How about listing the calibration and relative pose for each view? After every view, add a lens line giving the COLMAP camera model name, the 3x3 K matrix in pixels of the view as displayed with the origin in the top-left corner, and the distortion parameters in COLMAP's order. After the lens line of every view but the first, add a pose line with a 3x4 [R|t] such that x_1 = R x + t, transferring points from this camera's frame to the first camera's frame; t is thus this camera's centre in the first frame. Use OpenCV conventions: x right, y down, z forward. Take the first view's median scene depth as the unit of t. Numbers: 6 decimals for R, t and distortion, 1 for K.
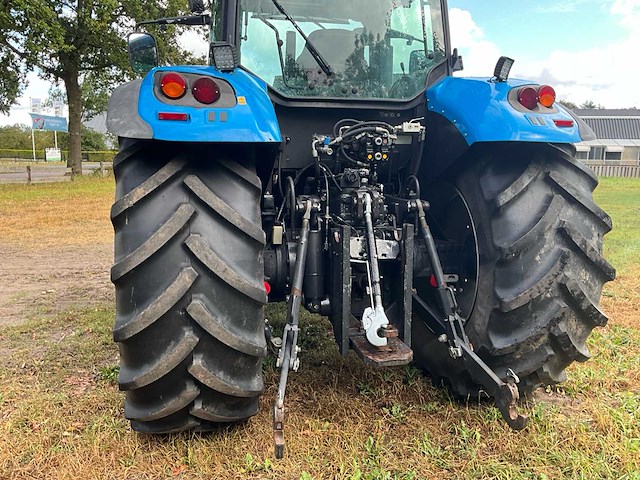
lens RADIAL K [[526.8, 0, 318.1], [0, 526.8, 236.6], [0, 0, 1]] dist [0.078177, -0.129153]
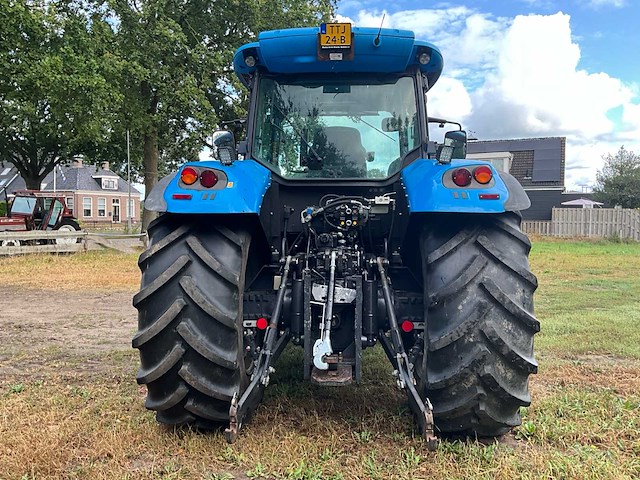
lens RADIAL K [[526.8, 0, 318.1], [0, 526.8, 236.6], [0, 0, 1]] dist [0.078177, -0.129153]
pose [[0.959587, 0.008857, -0.281271, 0.441706], [-0.043116, 0.992331, -0.115849, 0.034388], [0.278088, 0.123294, 0.952610, -0.252263]]
